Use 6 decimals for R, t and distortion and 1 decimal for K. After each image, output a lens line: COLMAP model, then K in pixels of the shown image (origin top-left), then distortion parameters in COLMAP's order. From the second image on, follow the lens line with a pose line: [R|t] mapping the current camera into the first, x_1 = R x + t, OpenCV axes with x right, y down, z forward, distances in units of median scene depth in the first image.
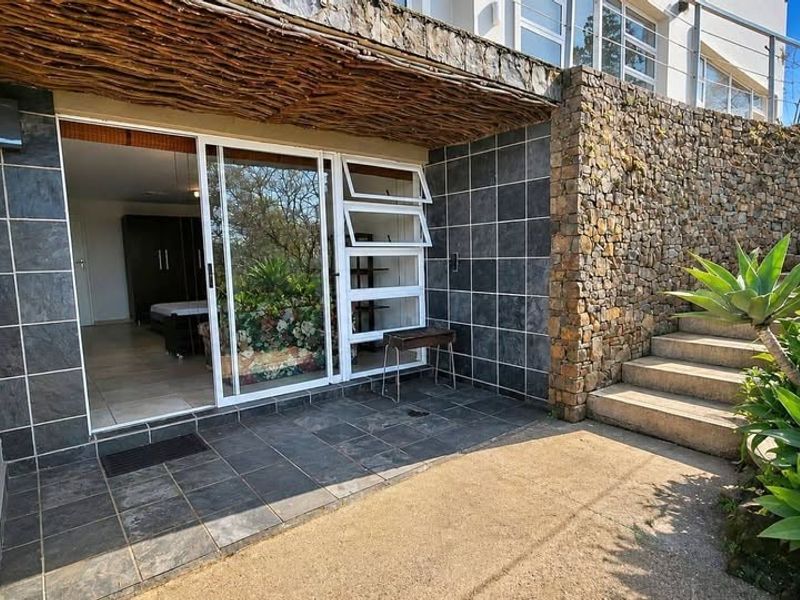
lens RADIAL K [[436.7, 0, 400.0], [0, 436.7, 300.0], [0, 0, 1]] dist [0.000698, -0.039072]
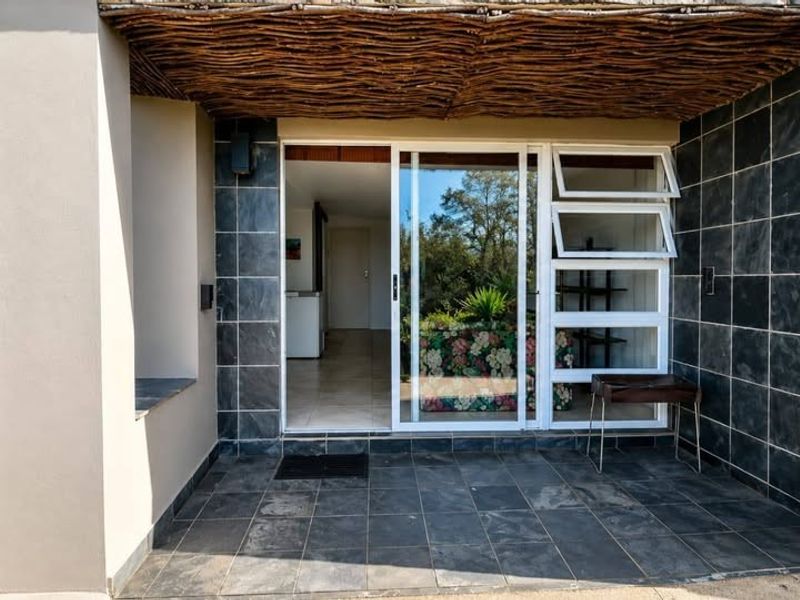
lens RADIAL K [[477.1, 0, 401.5], [0, 477.1, 280.8], [0, 0, 1]] dist [-0.042681, 0.000300]
pose [[0.826052, 0.024552, -0.563059, 0.138181], [-0.073362, 0.995235, -0.064232, -0.005669], [0.558799, 0.094366, 0.823917, 0.145273]]
